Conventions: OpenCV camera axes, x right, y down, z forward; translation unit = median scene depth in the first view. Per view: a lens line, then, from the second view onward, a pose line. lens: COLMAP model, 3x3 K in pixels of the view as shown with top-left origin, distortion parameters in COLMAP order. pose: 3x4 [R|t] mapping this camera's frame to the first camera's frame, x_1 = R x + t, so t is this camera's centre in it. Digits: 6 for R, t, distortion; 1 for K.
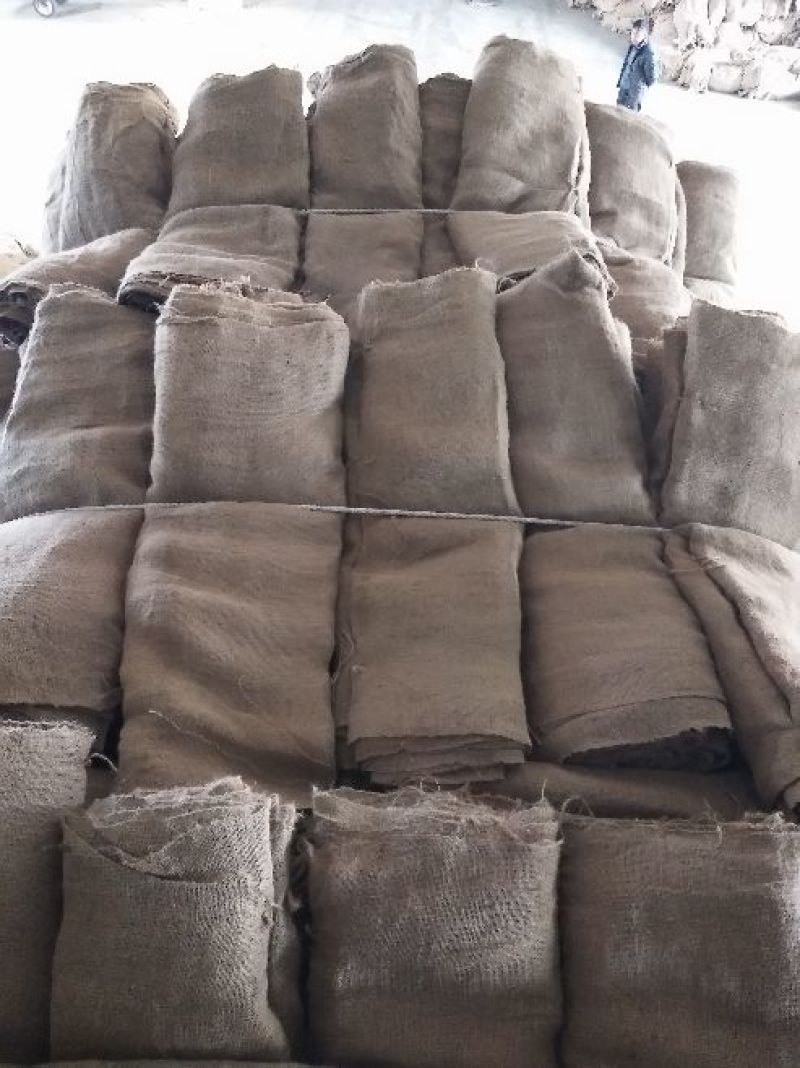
lens RADIAL K [[794.8, 0, 400.0], [0, 794.8, 534.0], [0, 0, 1]] dist [0.007748, 0.002422]
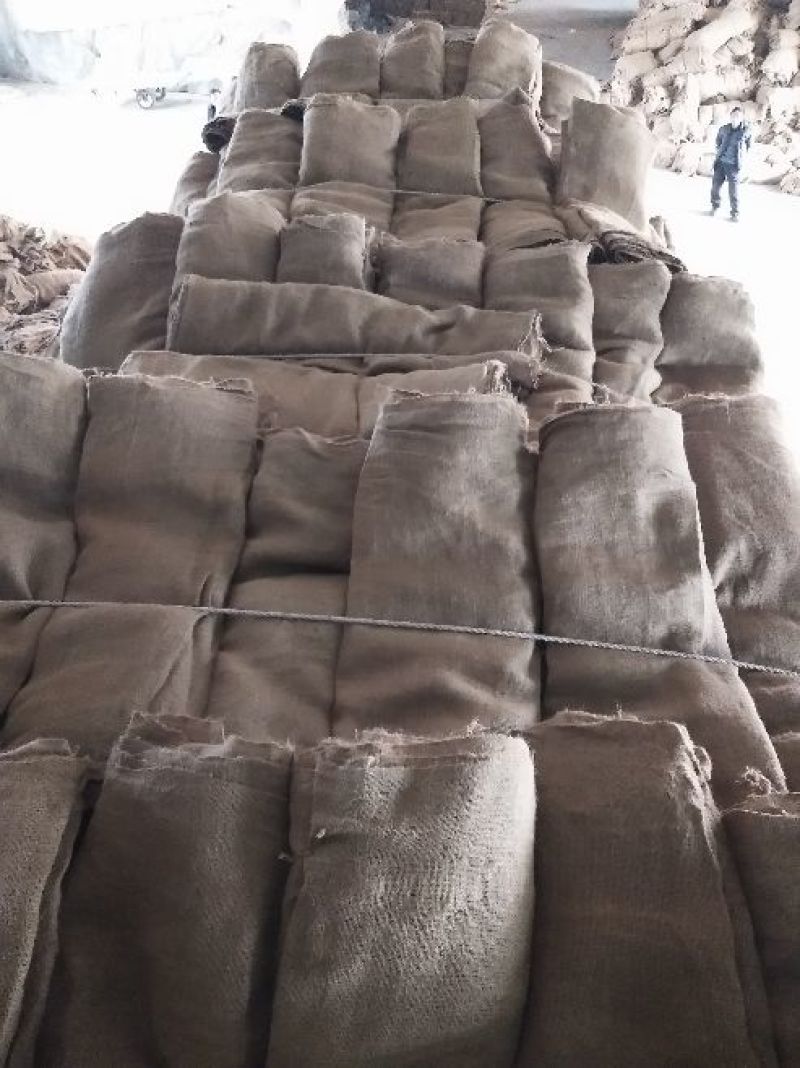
lens RADIAL K [[801.6, 0, 400.0], [0, 801.6, 534.0], [0, 0, 1]] dist [0.005914, -0.003951]
pose [[0.998619, 0.042113, -0.031410, 0.028782], [-0.045889, 0.990294, -0.131198, 0.767290], [0.025580, 0.132458, 0.990858, -0.626115]]
